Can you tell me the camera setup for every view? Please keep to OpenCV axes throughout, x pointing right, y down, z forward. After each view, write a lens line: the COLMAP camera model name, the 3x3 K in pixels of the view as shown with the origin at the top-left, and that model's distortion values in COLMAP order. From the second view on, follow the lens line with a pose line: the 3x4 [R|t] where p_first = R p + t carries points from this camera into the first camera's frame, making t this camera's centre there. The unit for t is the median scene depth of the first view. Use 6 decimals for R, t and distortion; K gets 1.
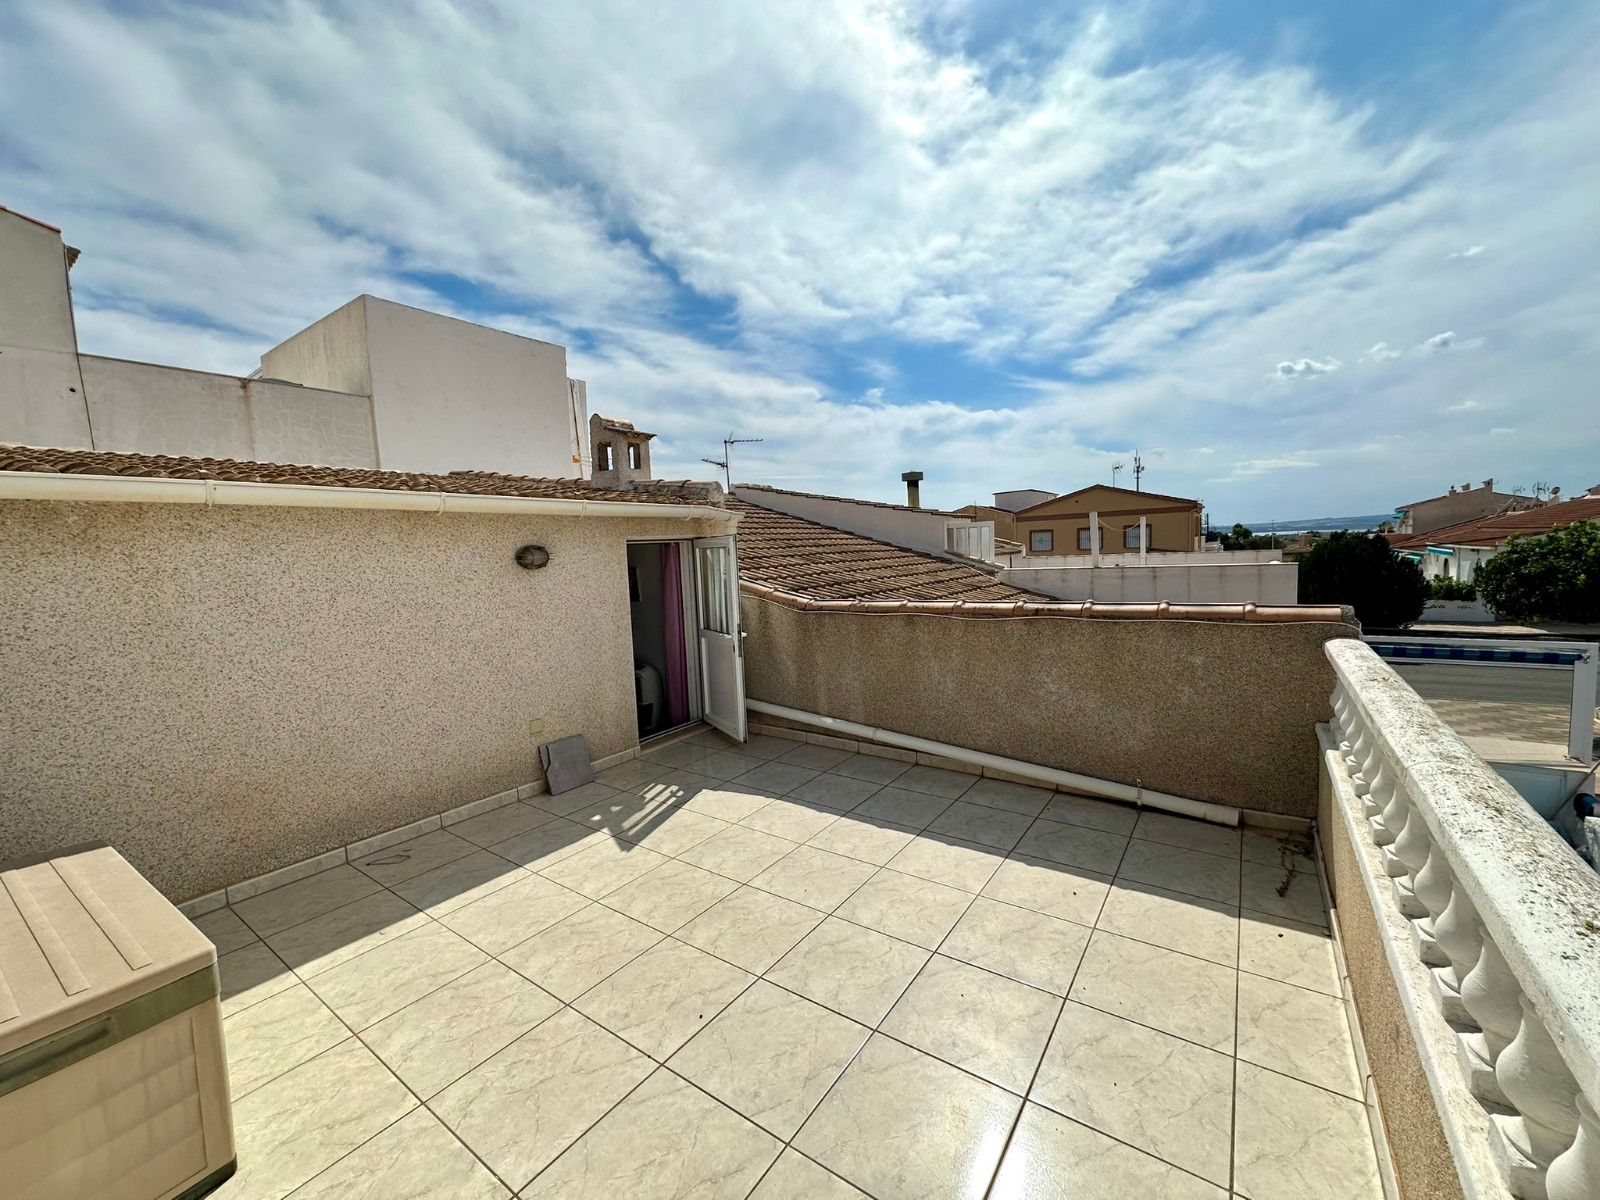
lens RADIAL K [[639.8, 0, 799.4], [0, 639.8, 600.7], [0, 0, 1]] dist [-0.004274, 0.000204]
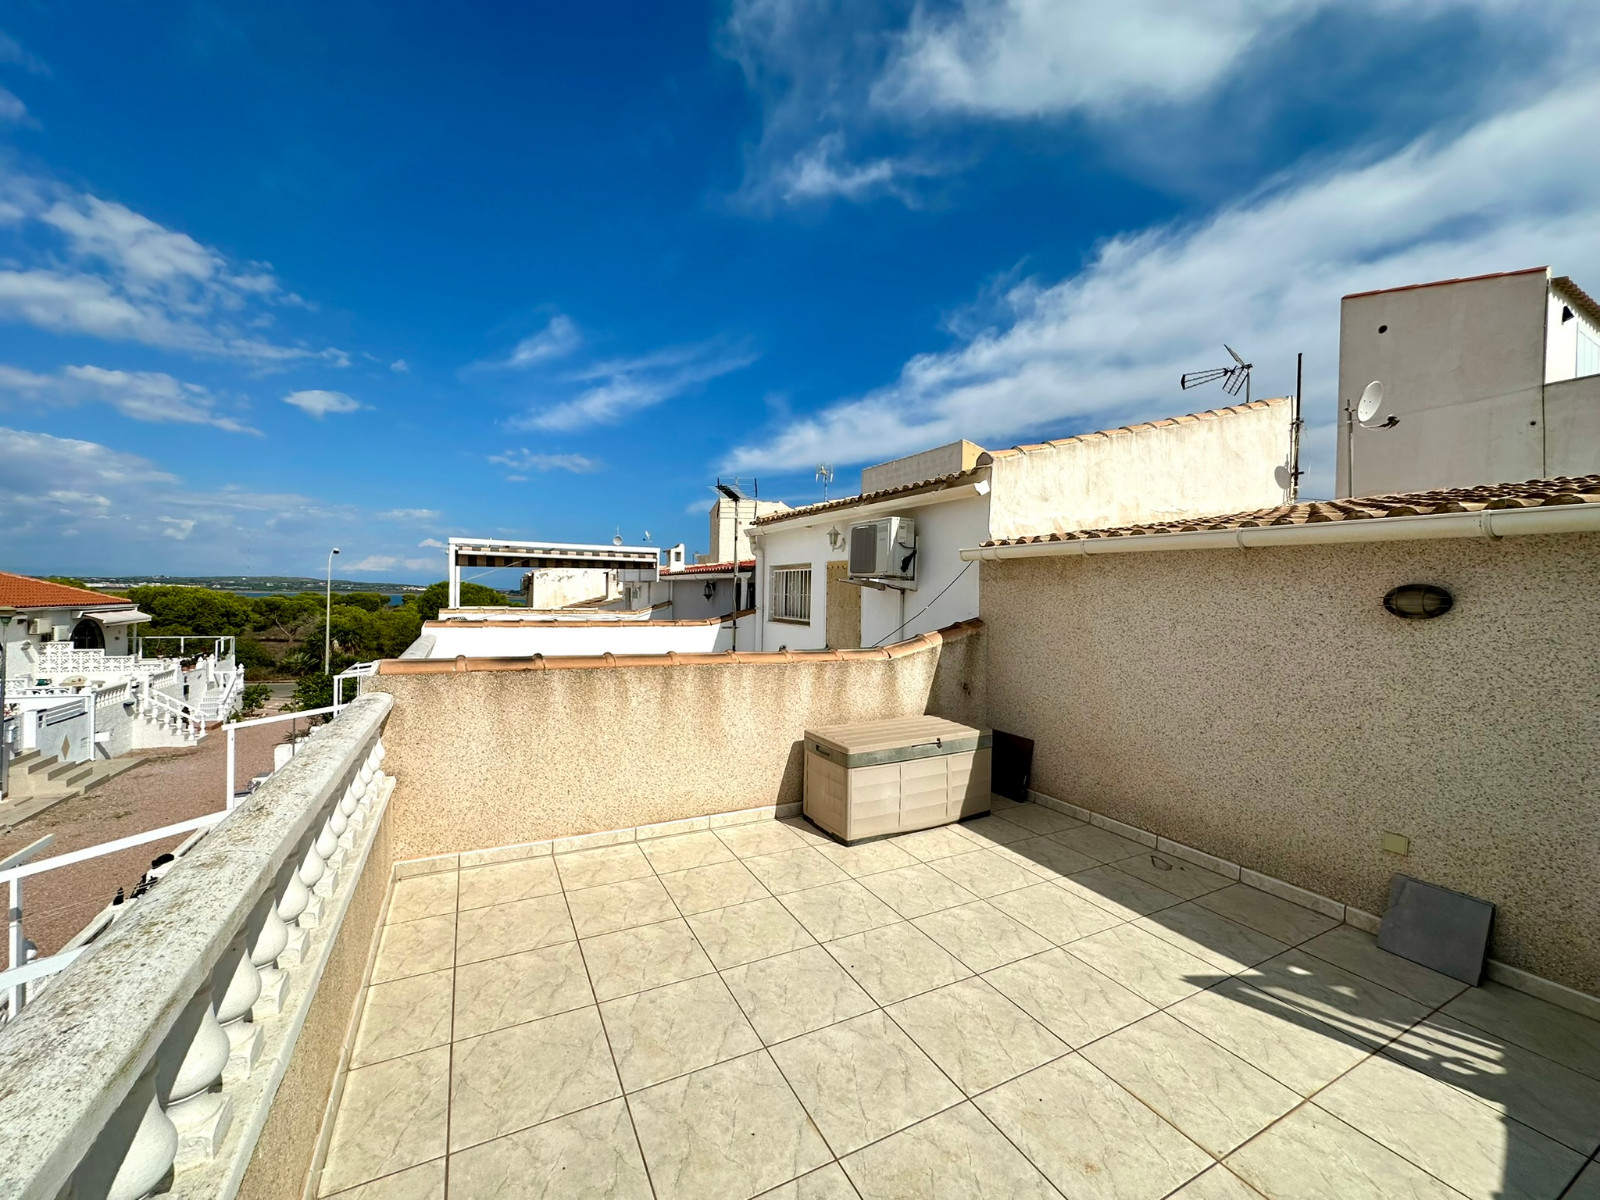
lens RADIAL K [[639.8, 0, 799.4], [0, 639.8, 600.7], [0, 0, 1]] dist [-0.004274, 0.000204]
pose [[-0.464570, 0.041151, -0.884580, 0.586044], [-0.072733, 0.993771, 0.084429, -0.092383], [0.882544, 0.103562, -0.458684, 0.855294]]
